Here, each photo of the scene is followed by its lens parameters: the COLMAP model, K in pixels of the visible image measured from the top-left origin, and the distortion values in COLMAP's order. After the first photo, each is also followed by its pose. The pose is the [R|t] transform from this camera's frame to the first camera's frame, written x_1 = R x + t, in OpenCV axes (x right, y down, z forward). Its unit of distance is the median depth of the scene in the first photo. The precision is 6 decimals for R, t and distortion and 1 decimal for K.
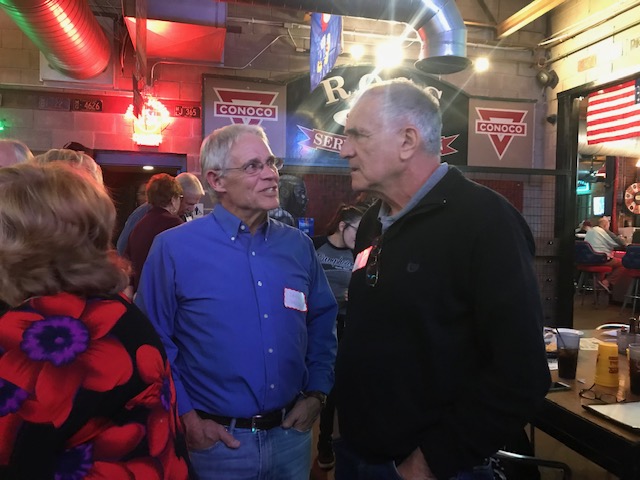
lens RADIAL K [[518.0, 0, 321.0], [0, 518.0, 241.4], [0, 0, 1]] dist [0.008303, 0.018919]
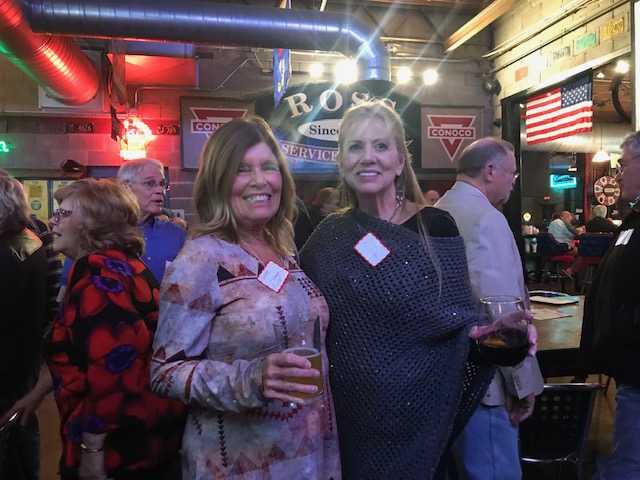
lens RADIAL K [[518.0, 0, 318.1], [0, 518.0, 241.9], [0, 0, 1]] dist [0.008303, 0.018919]
pose [[0.999234, -0.032652, -0.021554, 0.086939], [0.032578, 0.999462, -0.003788, 0.011586], [0.021666, 0.003083, 0.999761, -0.129136]]
